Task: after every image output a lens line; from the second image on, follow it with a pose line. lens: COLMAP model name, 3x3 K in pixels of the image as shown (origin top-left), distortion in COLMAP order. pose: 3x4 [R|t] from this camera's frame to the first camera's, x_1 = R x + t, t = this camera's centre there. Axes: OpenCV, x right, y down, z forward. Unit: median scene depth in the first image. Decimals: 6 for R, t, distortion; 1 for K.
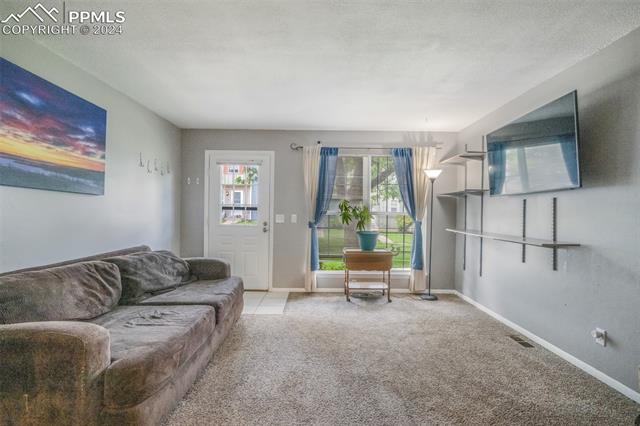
lens RADIAL K [[295.9, 0, 320.1], [0, 295.9, 214.6], [0, 0, 1]] dist [-0.000477, -0.000027]
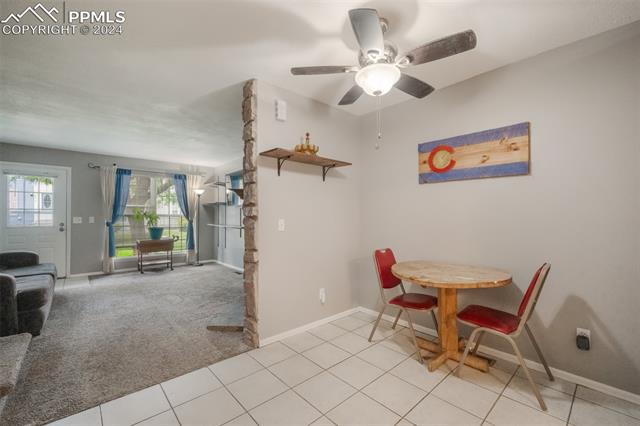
lens RADIAL K [[272.8, 0, 318.8], [0, 272.8, 215.9], [0, 0, 1]] dist [-0.001689, -0.000354]
pose [[0.743527, -0.011529, 0.668607, -0.149926], [0.009318, 0.999933, 0.006881, -0.003394], [-0.668642, 0.001114, 0.743584, -0.597752]]
